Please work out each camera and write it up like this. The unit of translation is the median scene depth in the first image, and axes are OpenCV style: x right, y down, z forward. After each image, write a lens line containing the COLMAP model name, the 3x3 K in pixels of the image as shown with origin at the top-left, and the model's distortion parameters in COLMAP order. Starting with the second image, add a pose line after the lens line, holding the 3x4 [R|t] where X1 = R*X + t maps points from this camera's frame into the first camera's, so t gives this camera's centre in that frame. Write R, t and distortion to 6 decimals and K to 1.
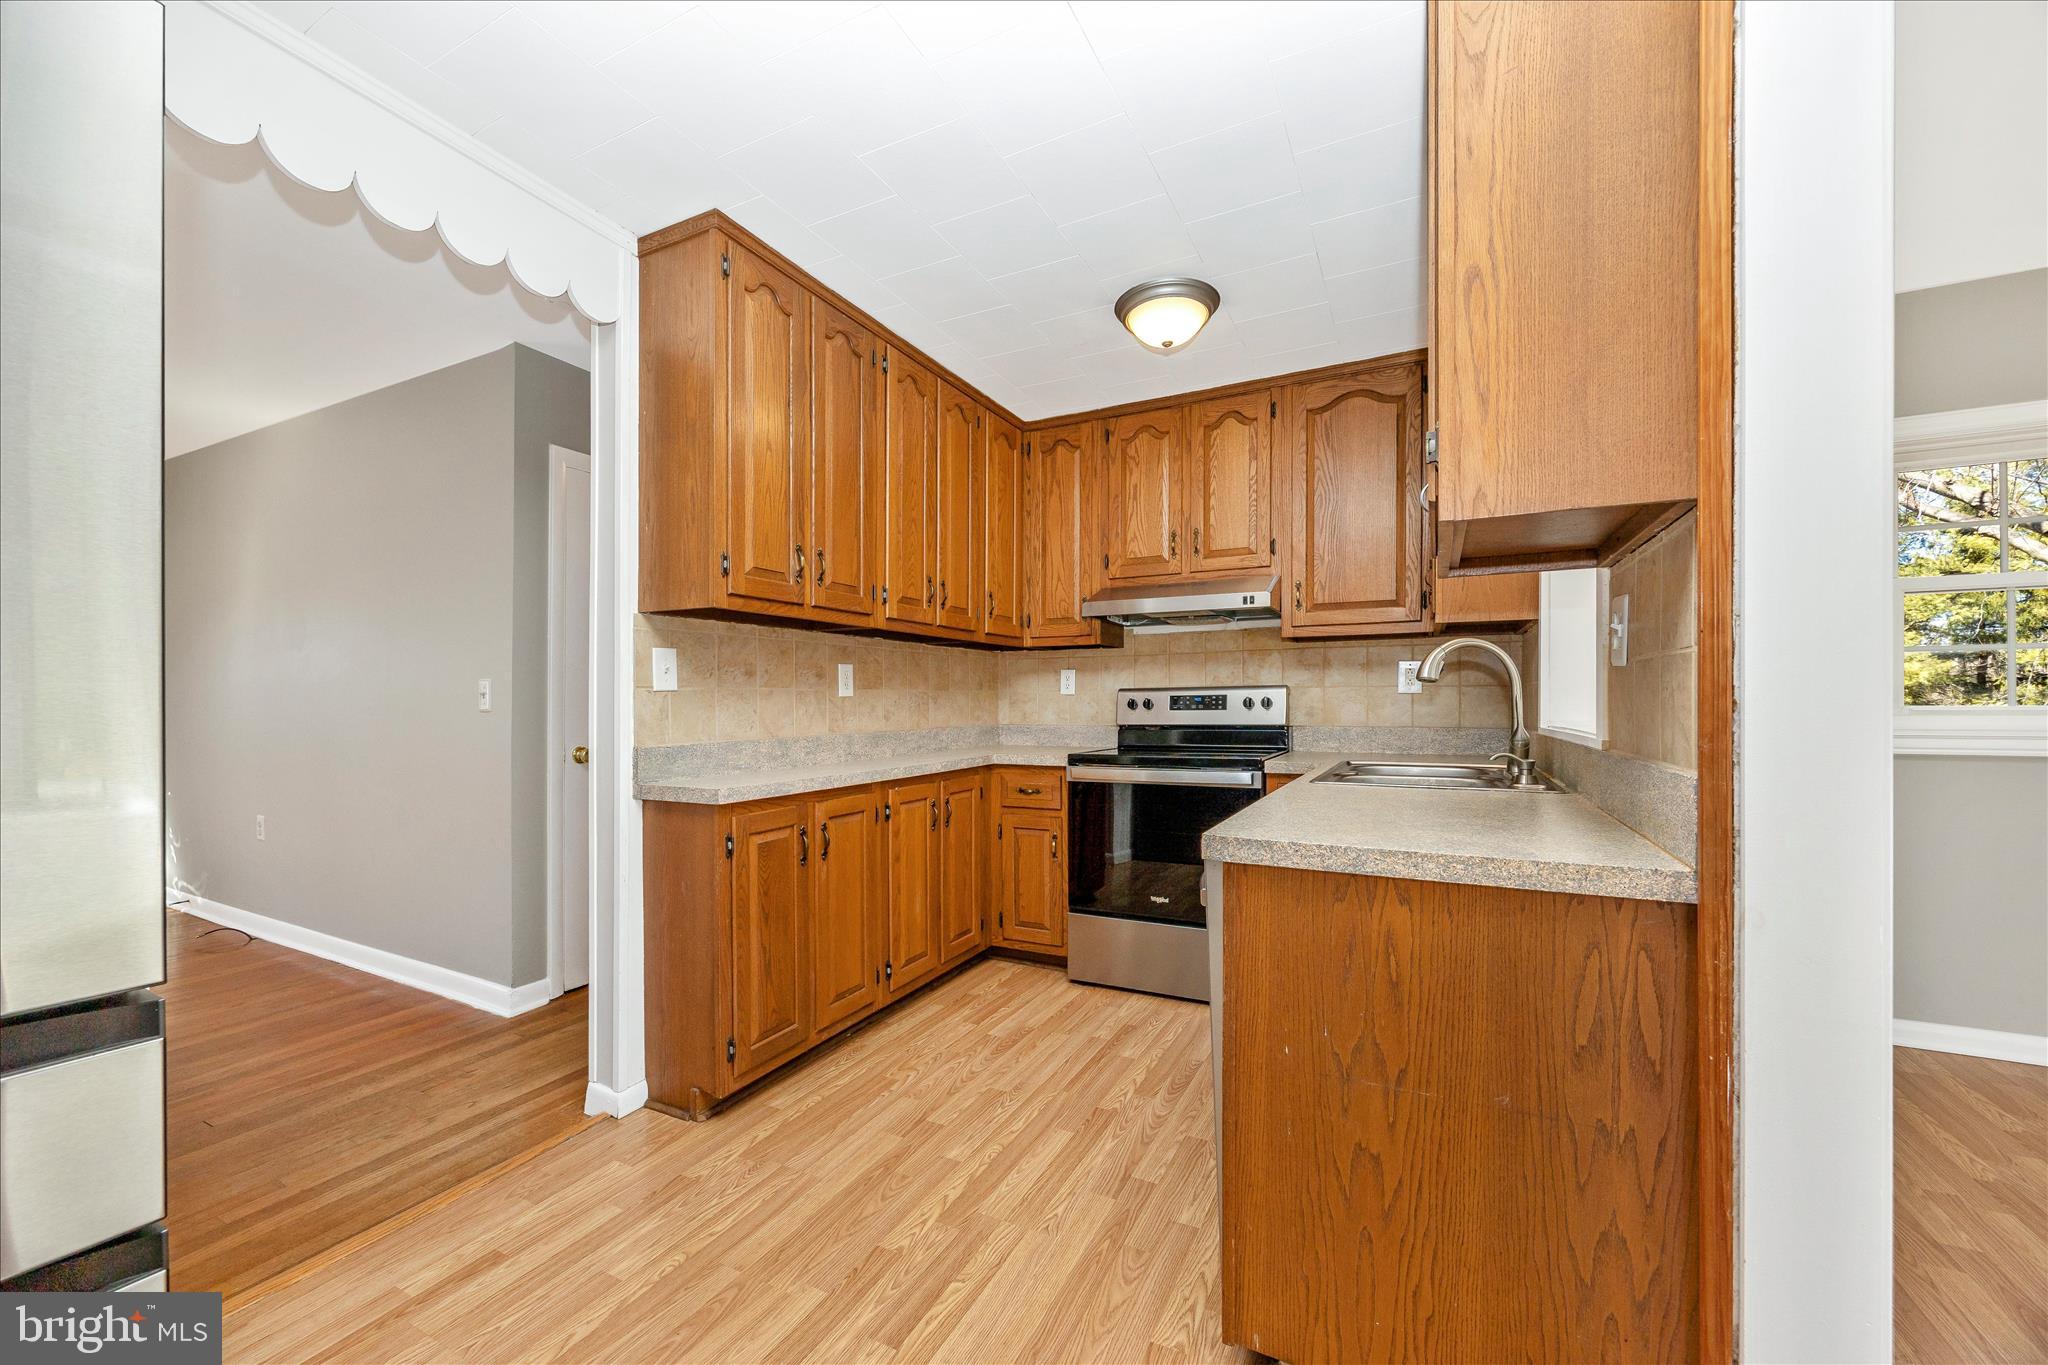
lens RADIAL K [[789.1, 0, 1027.7], [0, 789.1, 696.6], [0, 0, 1]] dist [-0.001056, 0.000135]
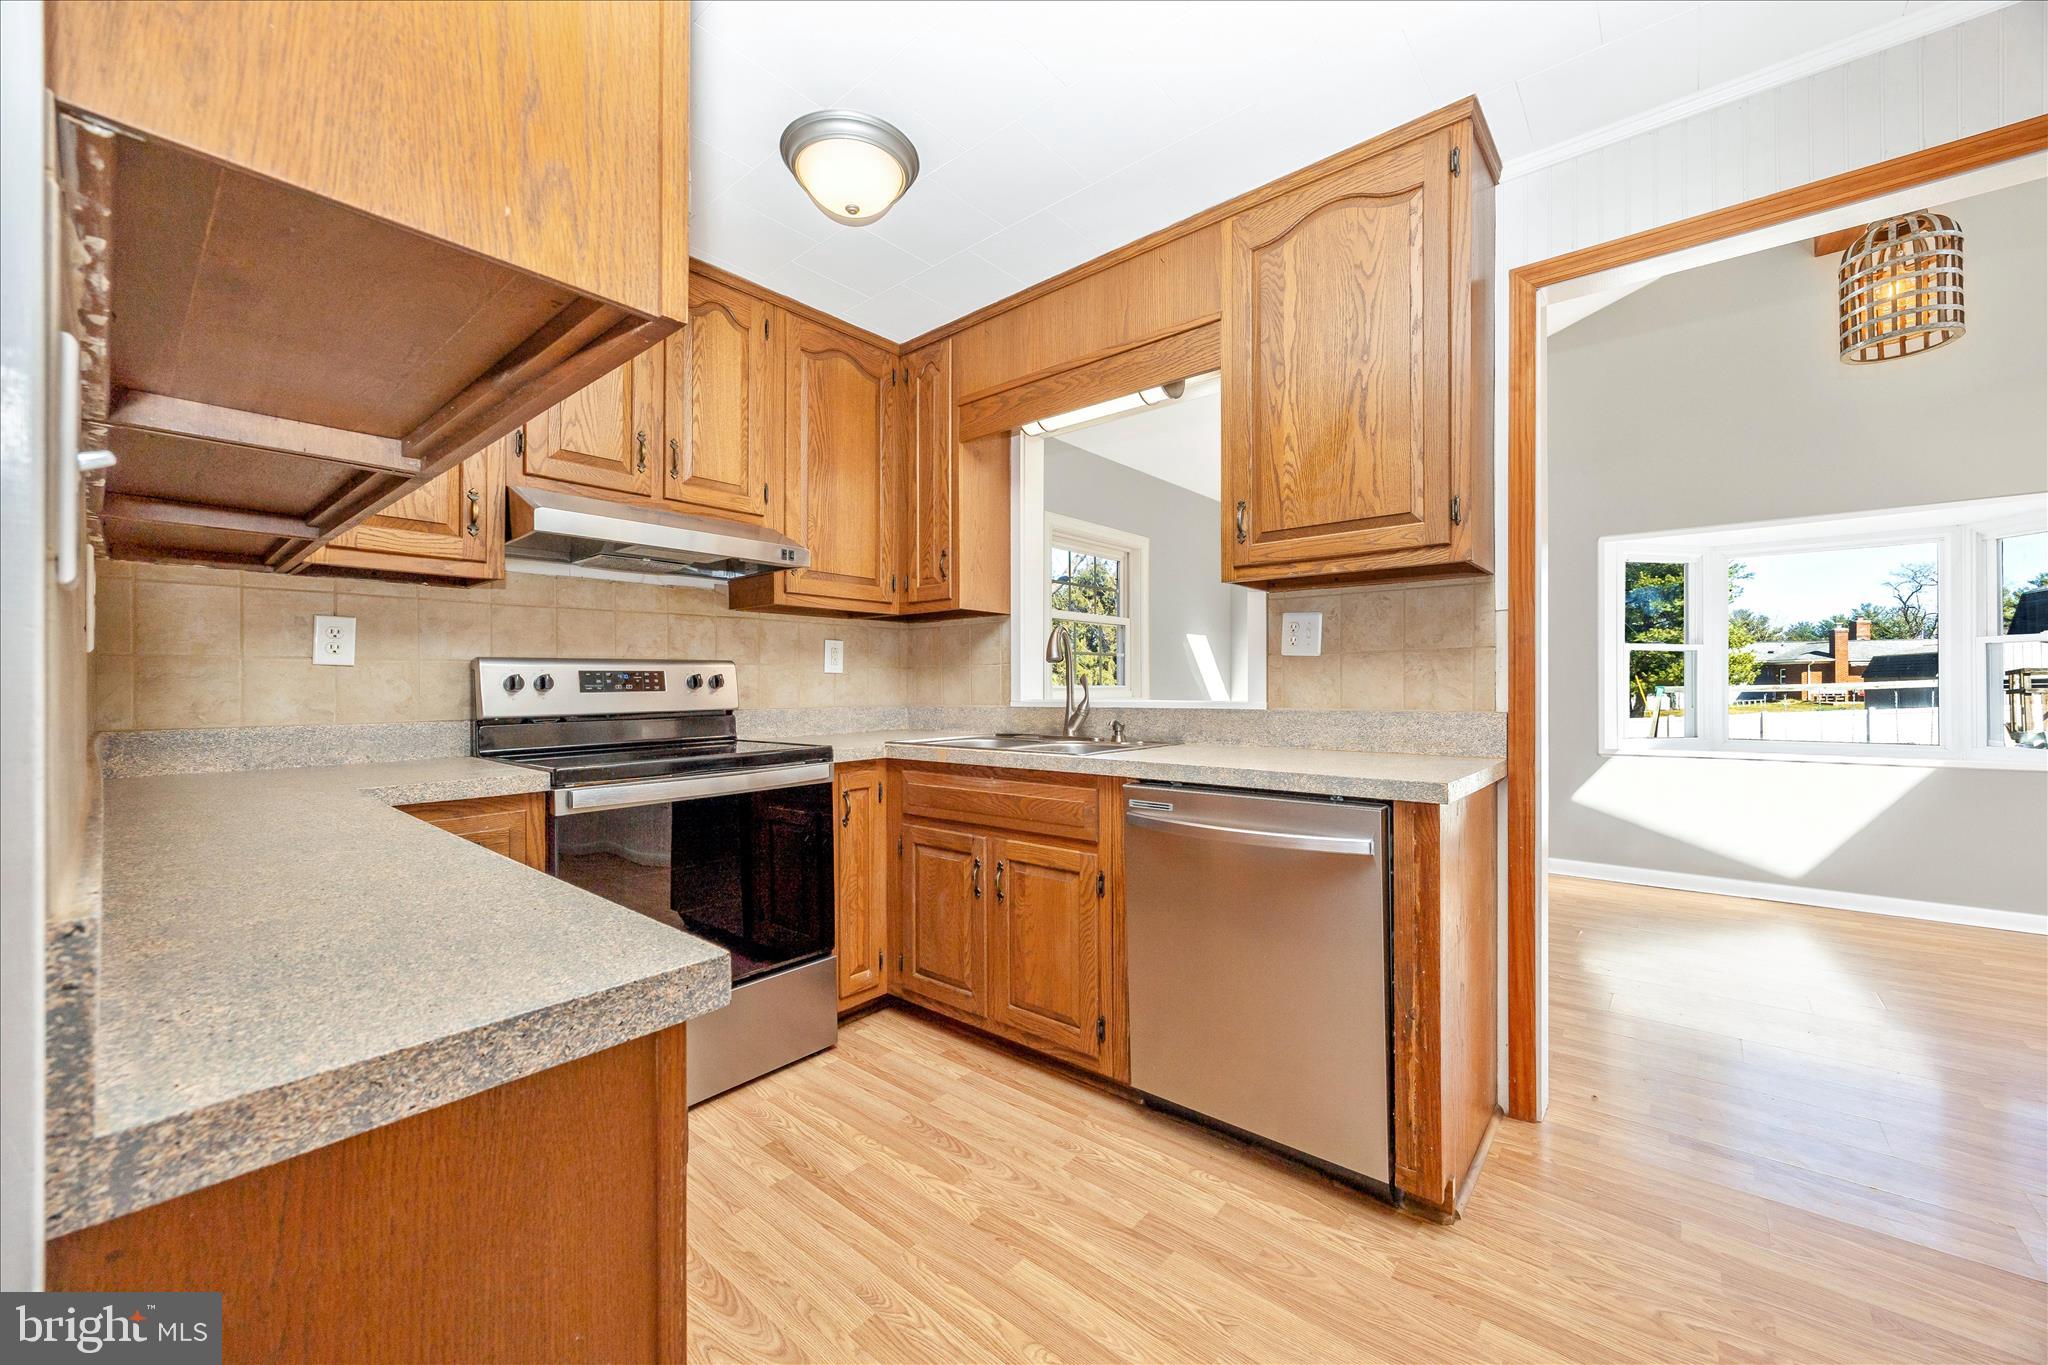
lens RADIAL K [[789.1, 0, 1024.1], [0, 789.1, 684.5], [0, 0, 1]] dist [-0.001056, 0.000135]
pose [[0.222347, 0.001042, 0.974967, -0.407465], [-0.005670, 0.999984, 0.000224, 0.008625], [-0.974951, -0.005578, 0.222349, 0.514923]]
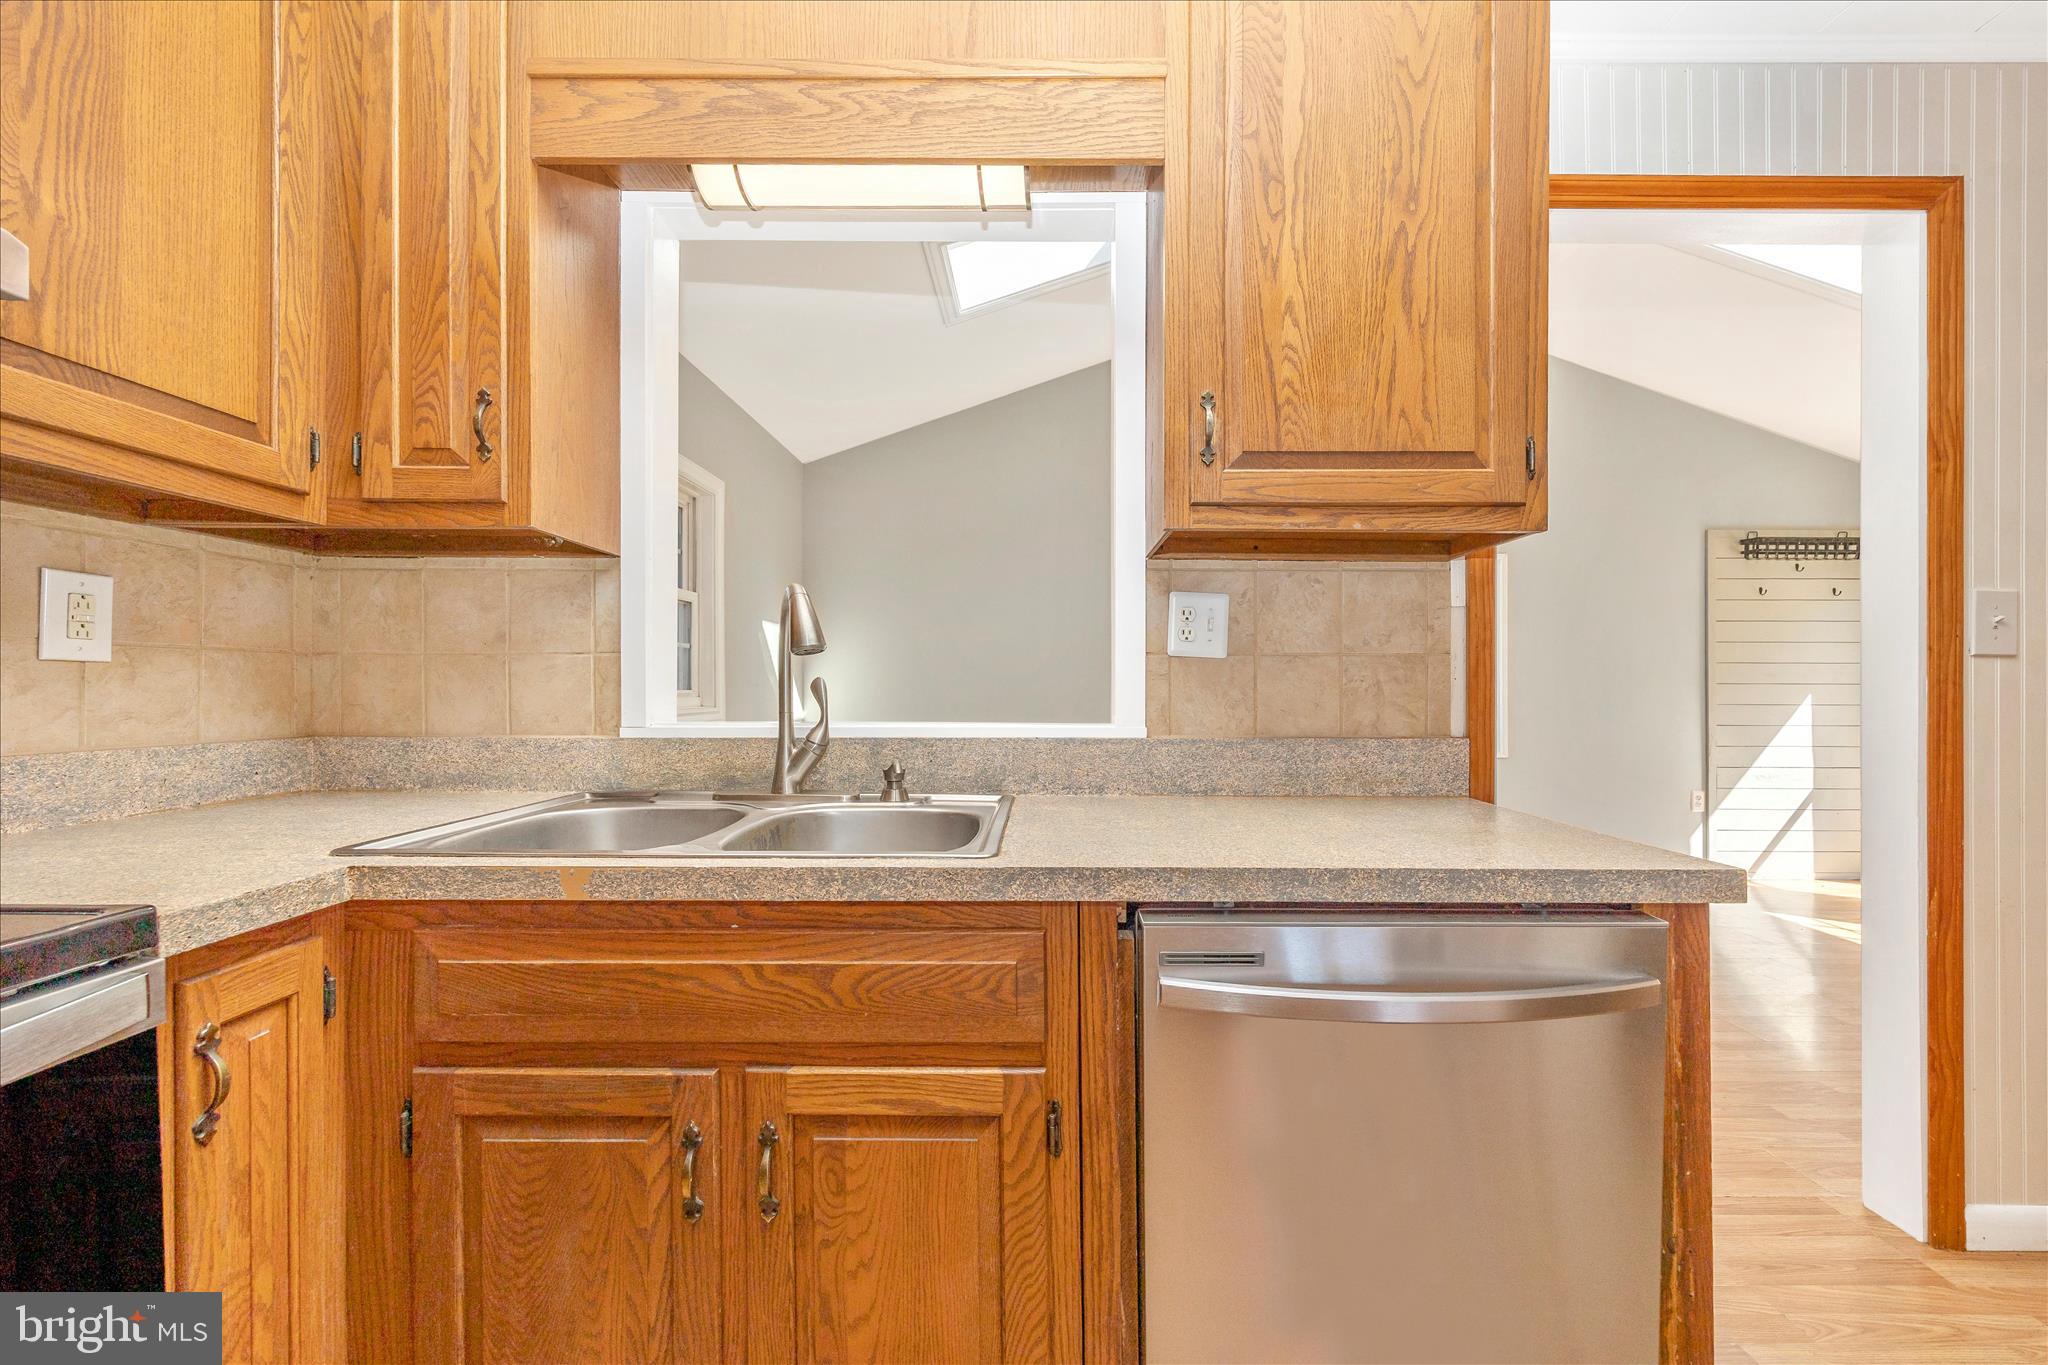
lens RADIAL K [[789.1, 0, 1027.4], [0, 789.1, 691.4], [0, 0, 1]] dist [-0.001056, 0.000135]
pose [[-0.465787, -0.009292, 0.884848, -0.047565], [-0.013426, 0.999904, 0.003432, 0.002423], [-0.884795, -0.010281, -0.465867, 0.734729]]
